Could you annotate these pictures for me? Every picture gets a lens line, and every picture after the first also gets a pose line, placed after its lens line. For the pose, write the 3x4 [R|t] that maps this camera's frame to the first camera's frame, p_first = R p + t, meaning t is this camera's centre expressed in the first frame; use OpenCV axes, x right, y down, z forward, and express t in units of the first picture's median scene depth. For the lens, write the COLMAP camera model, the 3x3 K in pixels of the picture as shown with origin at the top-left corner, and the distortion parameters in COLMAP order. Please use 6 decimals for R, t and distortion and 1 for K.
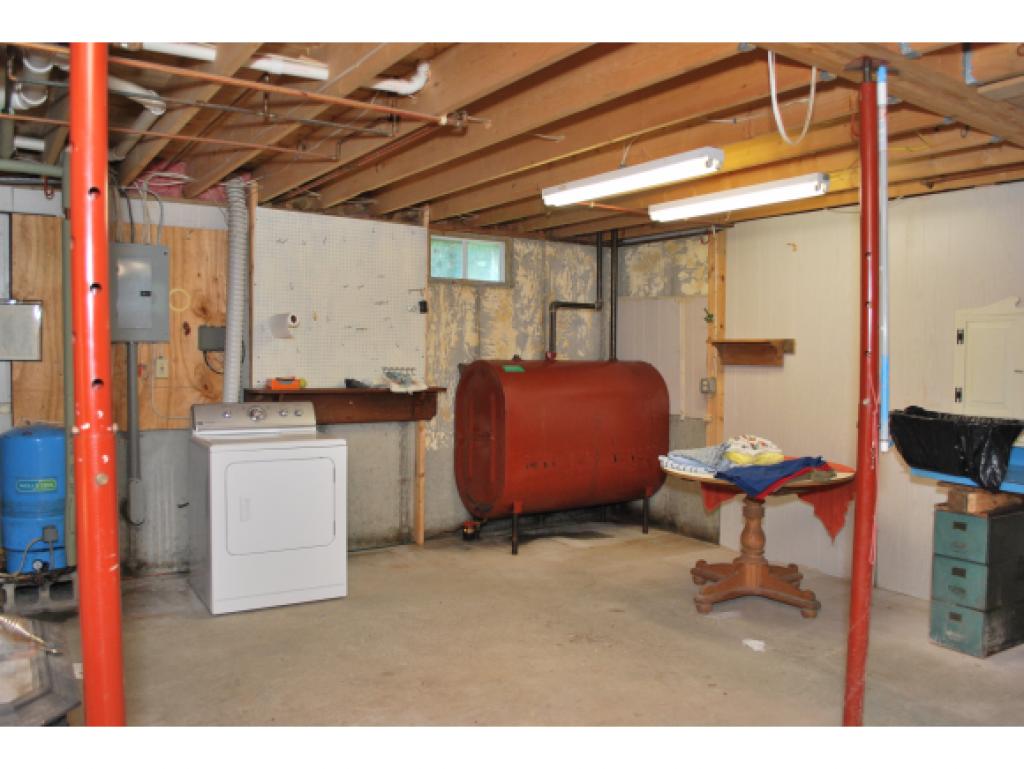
lens RADIAL K [[804.9, 0, 508.0], [0, 804.9, 392.0], [0, 0, 1]] dist [-0.088529, 0.013130]
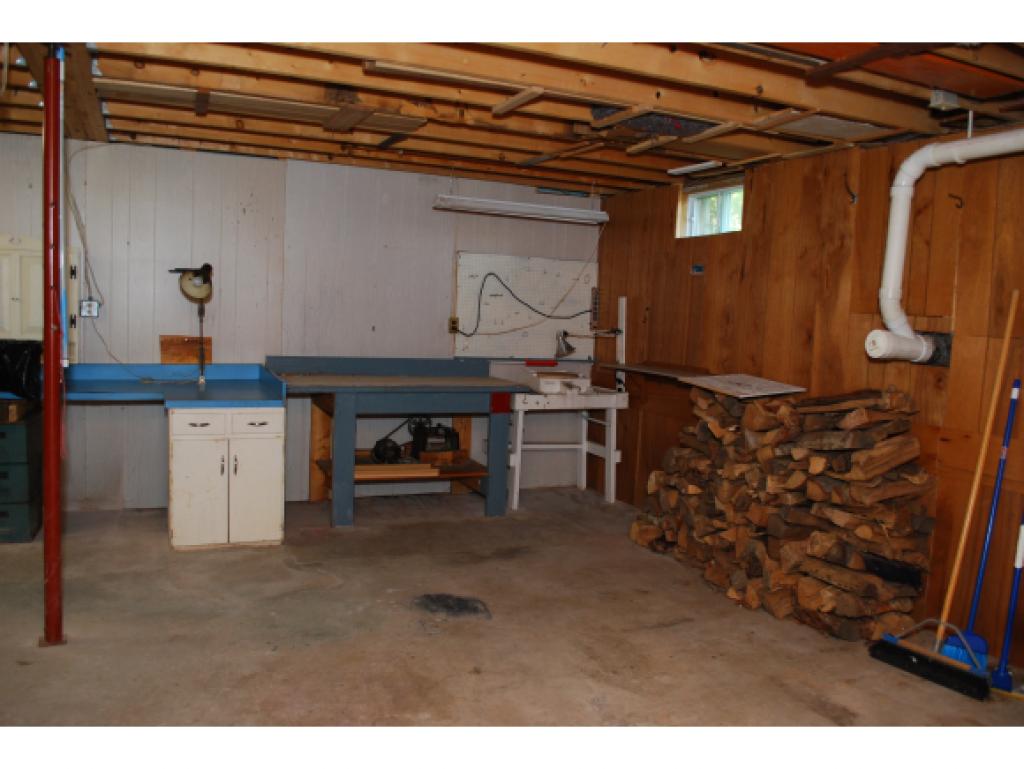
lens RADIAL K [[804.9, 0, 508.0], [0, 804.9, 392.0], [0, 0, 1]] dist [-0.088529, 0.013130]
pose [[0.171094, -0.121740, 0.977705, -0.406535], [0.001600, 0.992370, 0.123286, -0.030565], [-0.985253, -0.019529, 0.169983, 0.077851]]
